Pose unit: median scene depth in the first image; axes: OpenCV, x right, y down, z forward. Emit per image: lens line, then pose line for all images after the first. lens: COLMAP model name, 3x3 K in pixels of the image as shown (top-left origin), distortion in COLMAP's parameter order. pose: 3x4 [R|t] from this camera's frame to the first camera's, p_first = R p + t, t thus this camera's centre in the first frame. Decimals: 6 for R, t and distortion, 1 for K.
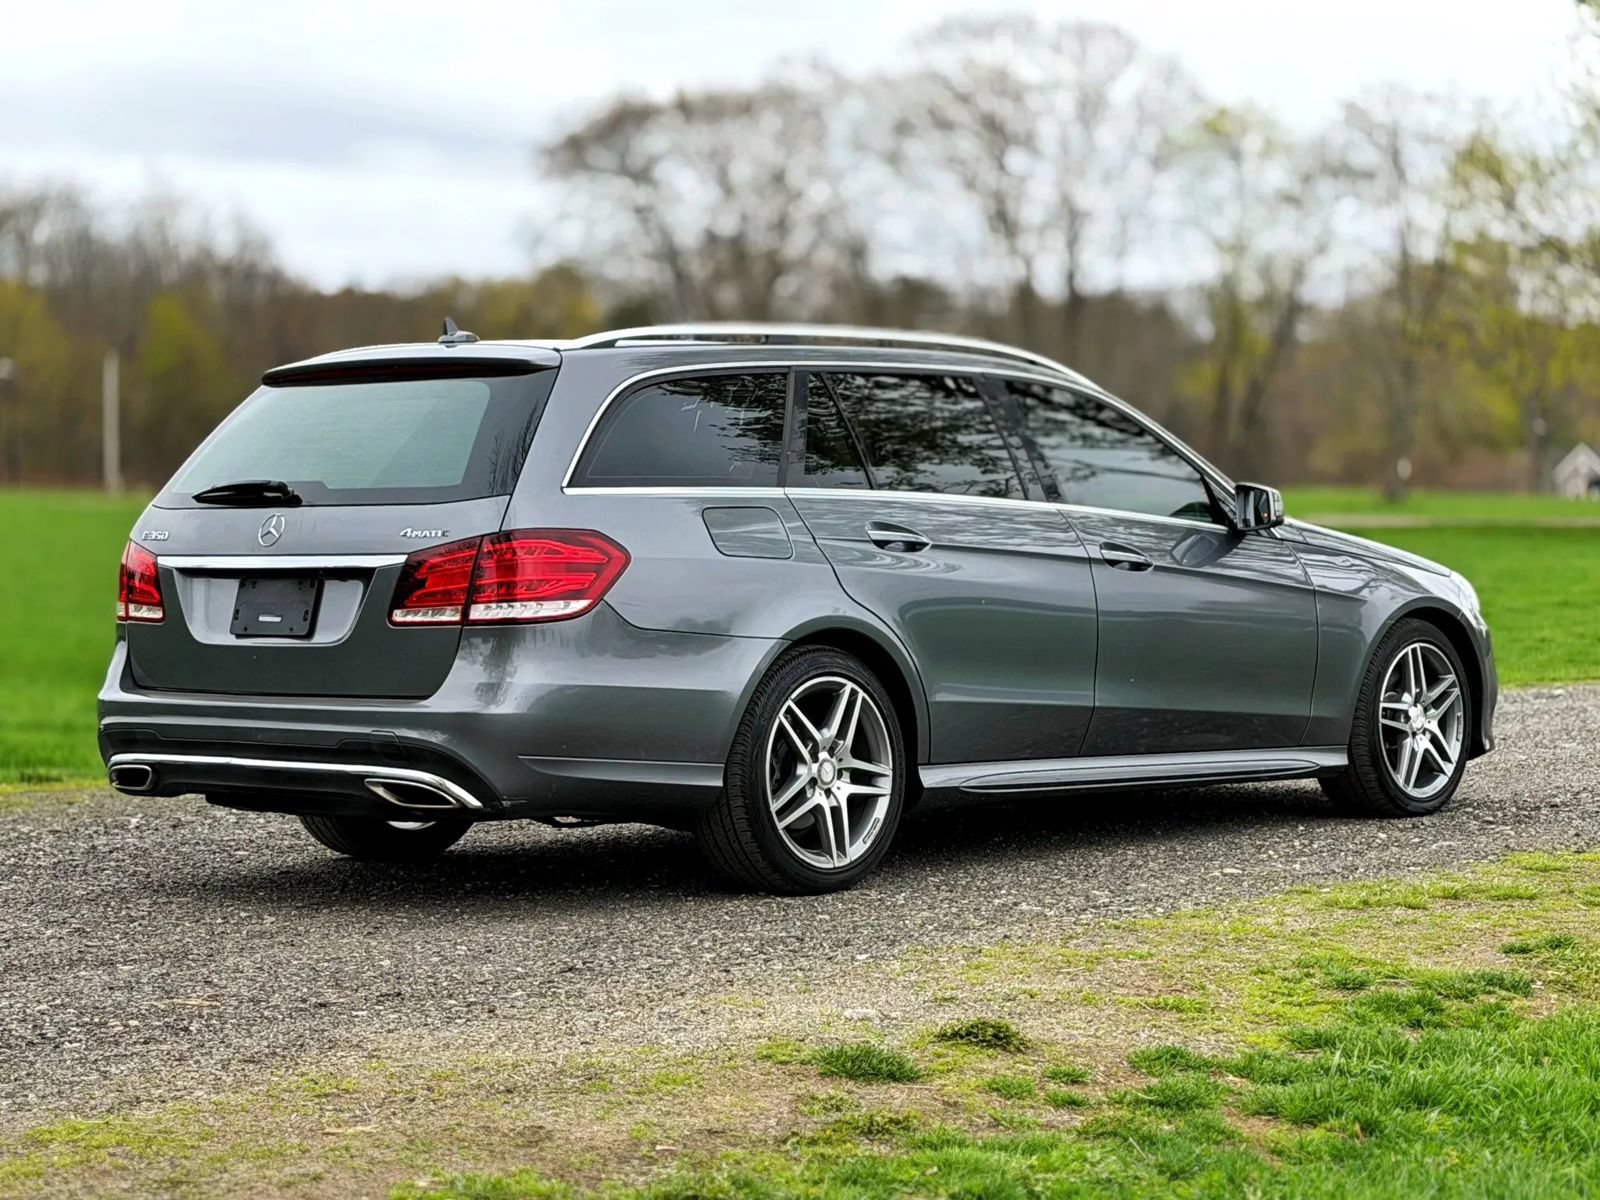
lens RADIAL K [[3652.9, 0, 833.7], [0, 3652.9, 607.2], [0, 0, 1]] dist [0.138658, 0.000000]
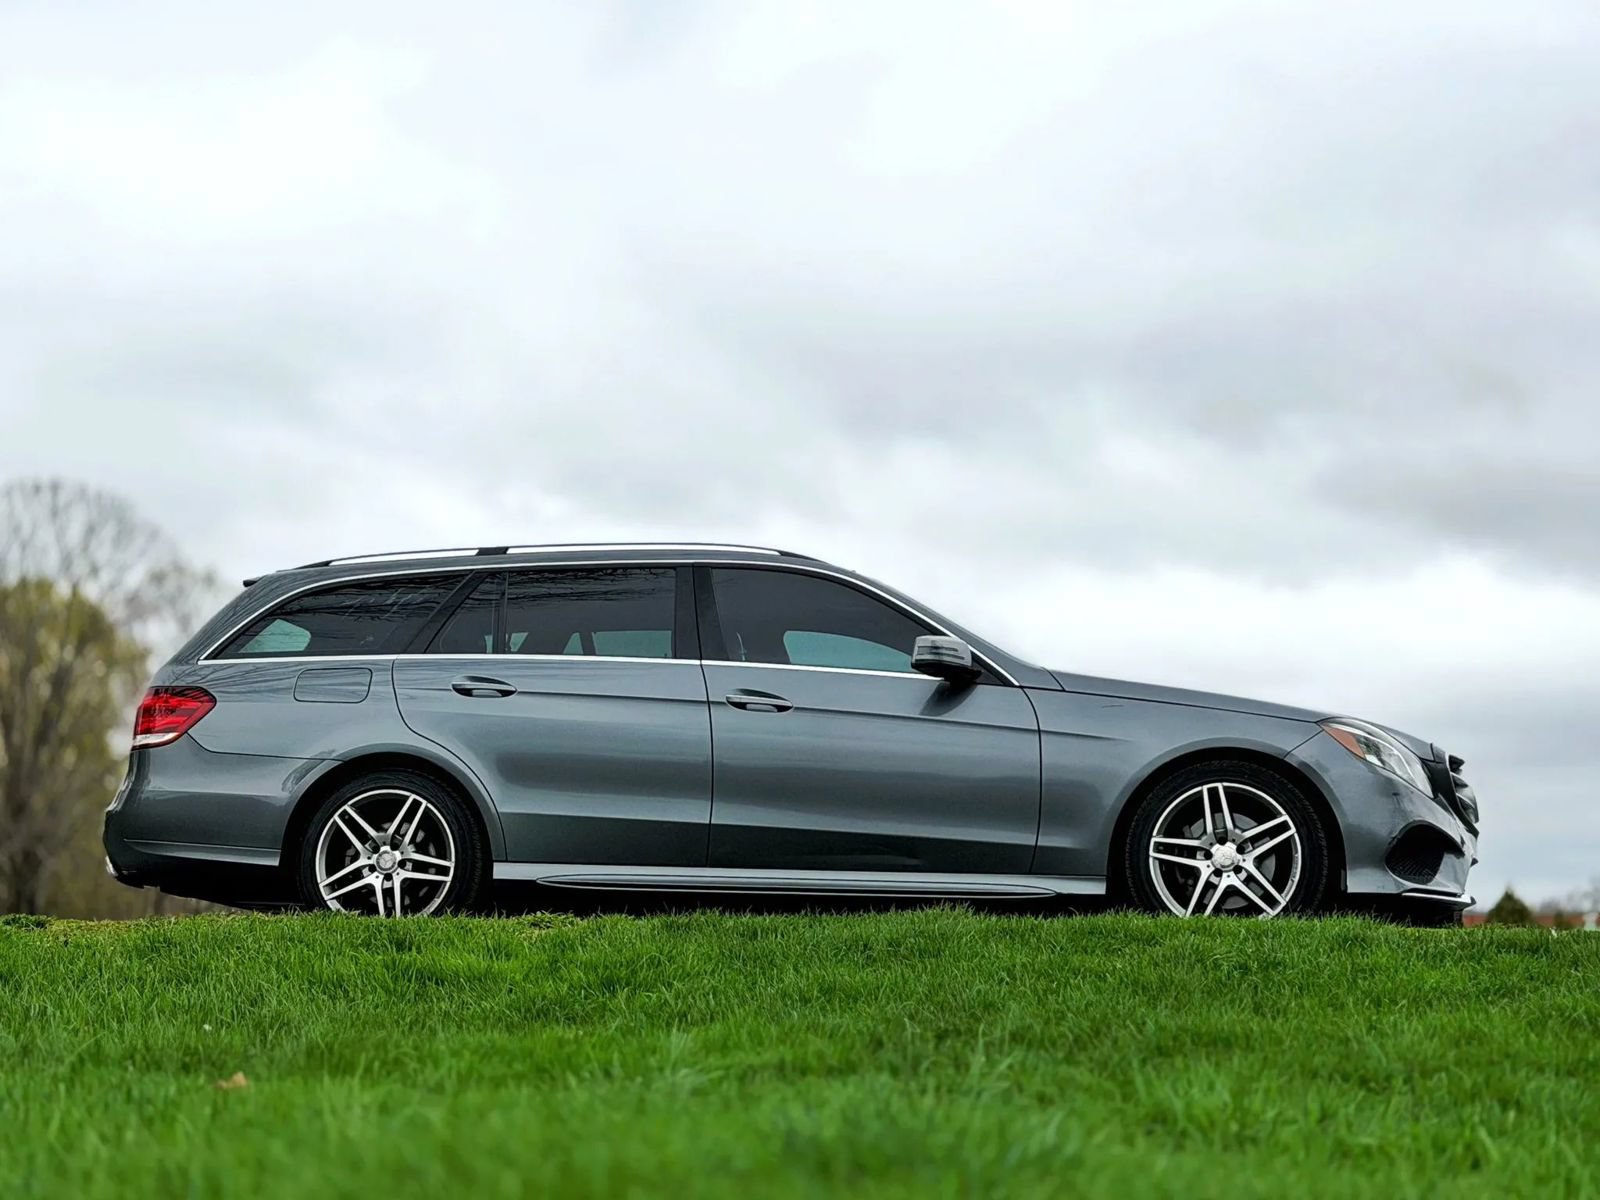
lens RADIAL K [[3272.7, 0, 794.2], [0, 3272.7, 592.6], [0, 0, 1]] dist [0.151643, 0.000000]
pose [[0.518442, -0.118329, -0.846886, 1.098636], [-0.033340, 0.986829, -0.158292, 0.132850], [0.854462, 0.110301, 0.507669, 0.508477]]
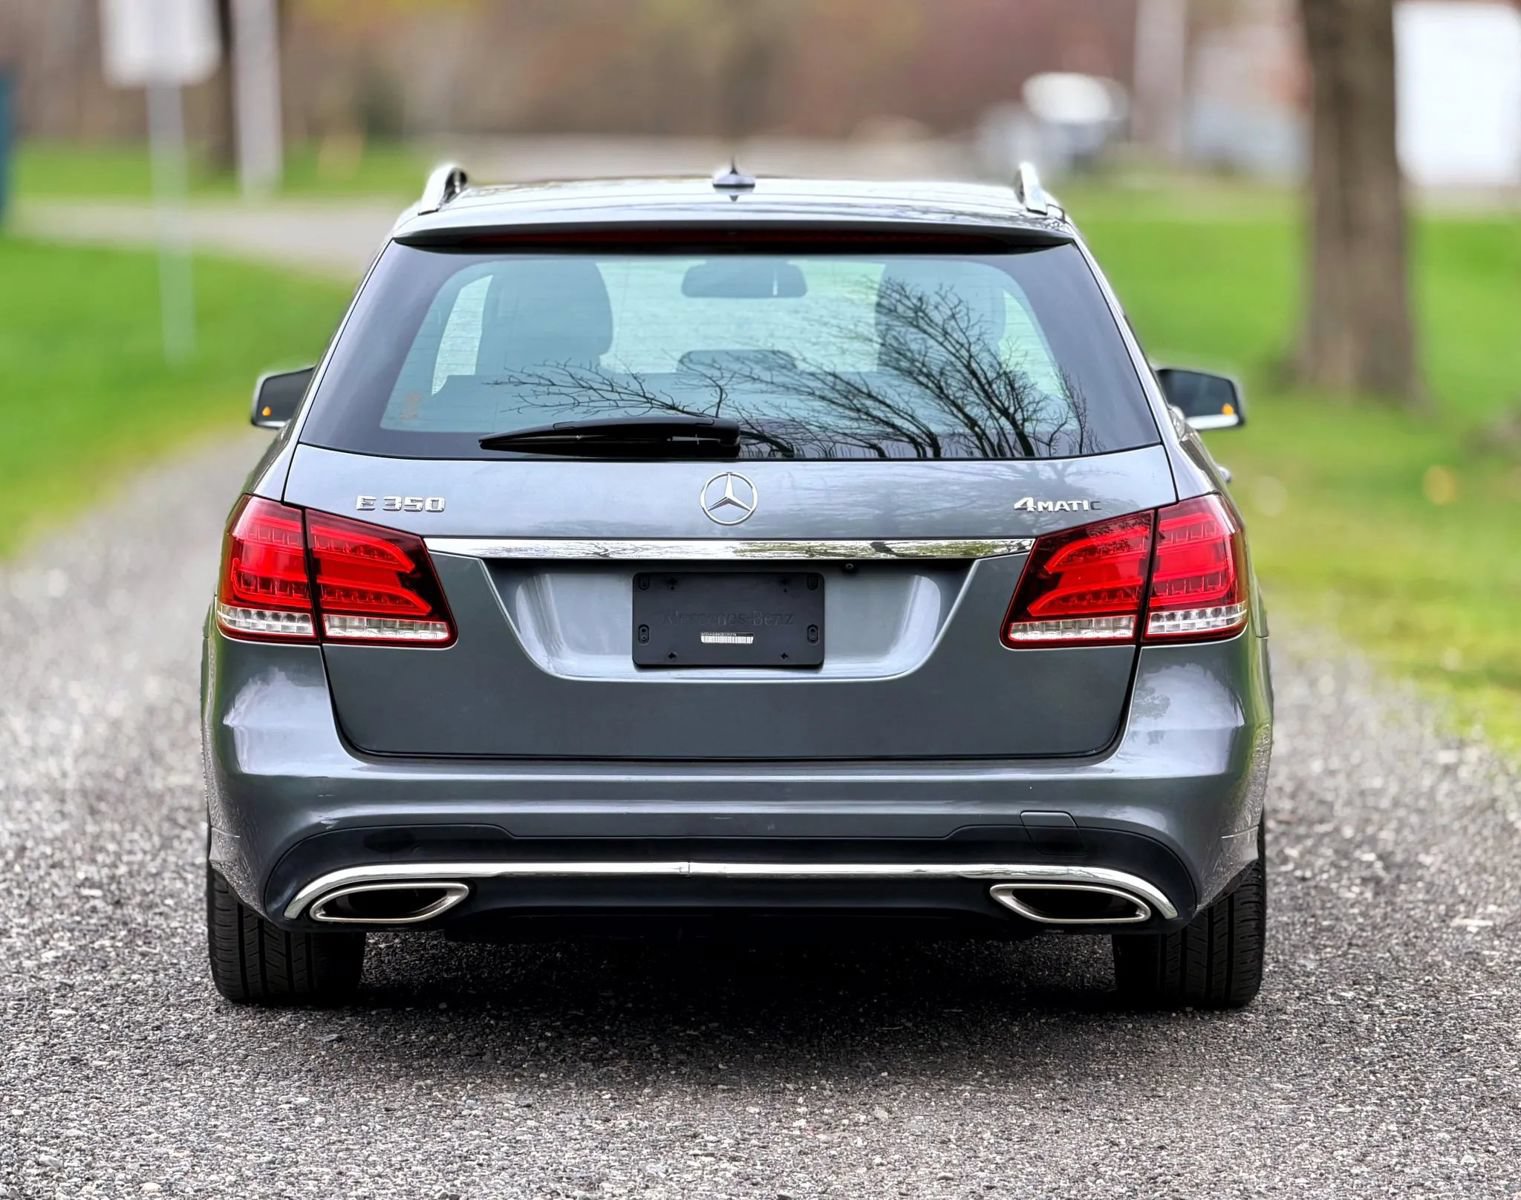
lens RADIAL K [[6186.7, 0, 768.6], [0, 6186.7, 596.6], [0, 0, 1]] dist [0.130583, 0.000000]
pose [[0.749159, -0.037428, 0.661332, -0.833380], [0.005296, 0.998709, 0.050523, -0.056613], [-0.662369, -0.034347, 0.748390, 0.191885]]
